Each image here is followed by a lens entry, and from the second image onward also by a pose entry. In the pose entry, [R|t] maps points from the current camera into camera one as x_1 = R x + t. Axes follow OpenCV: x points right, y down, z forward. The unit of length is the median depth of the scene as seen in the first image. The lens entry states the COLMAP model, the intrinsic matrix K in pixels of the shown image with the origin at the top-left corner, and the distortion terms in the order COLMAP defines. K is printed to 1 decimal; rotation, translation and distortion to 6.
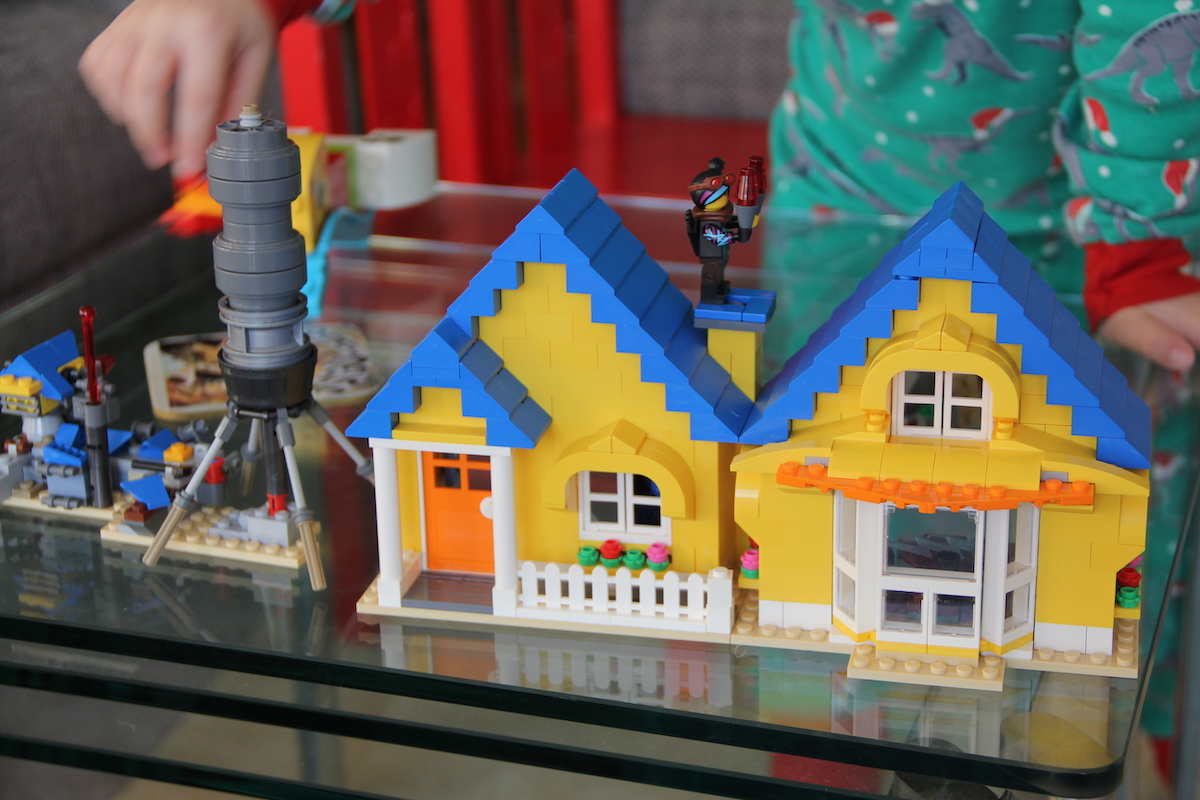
lens RADIAL K [[2339.6, 0, 600.9], [0, 2339.6, 399.5], [0, 0, 1]] dist [0.044560, 0.000000]
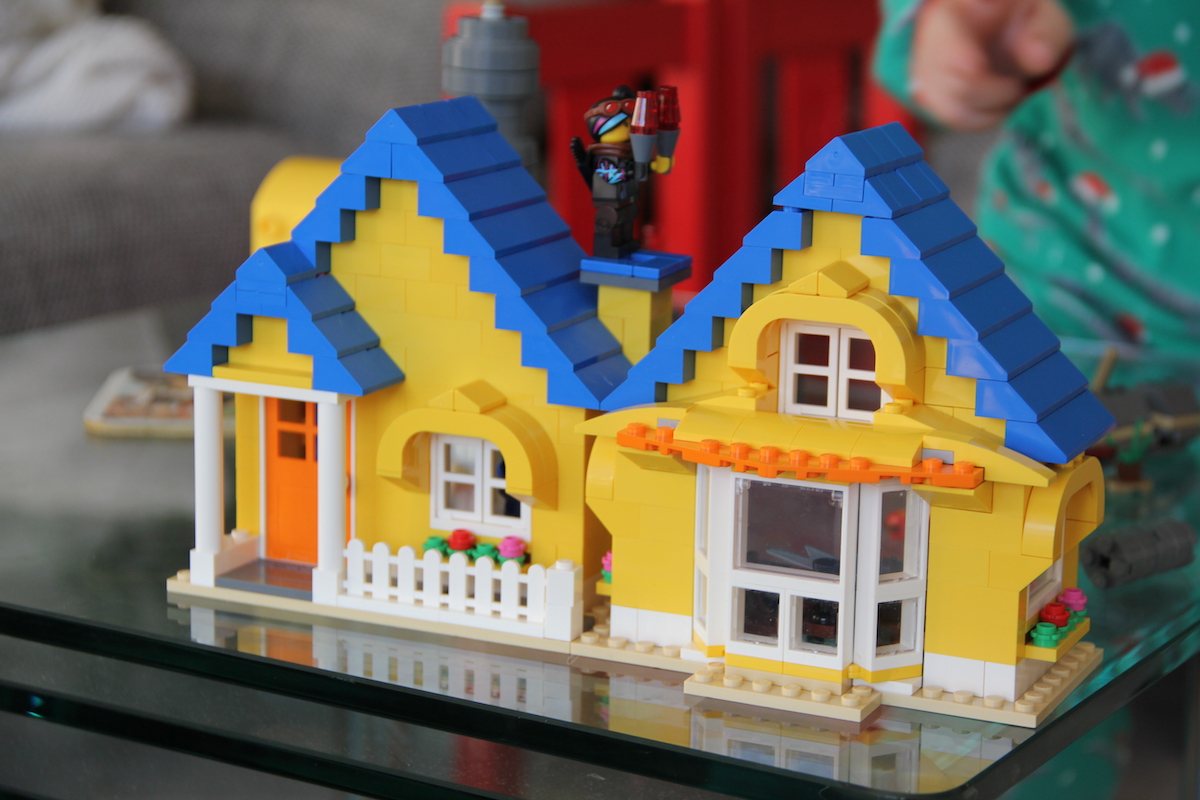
lens RADIAL K [[2798.9, 0, 599.2], [0, 2798.9, 398.4], [0, 0, 1]] dist [0.086720, 0.000000]
pose [[0.977190, 0.083905, -0.195088, 0.253169], [-0.111789, 0.984297, -0.136611, 0.151009], [0.180562, 0.155304, 0.971225, 0.029790]]
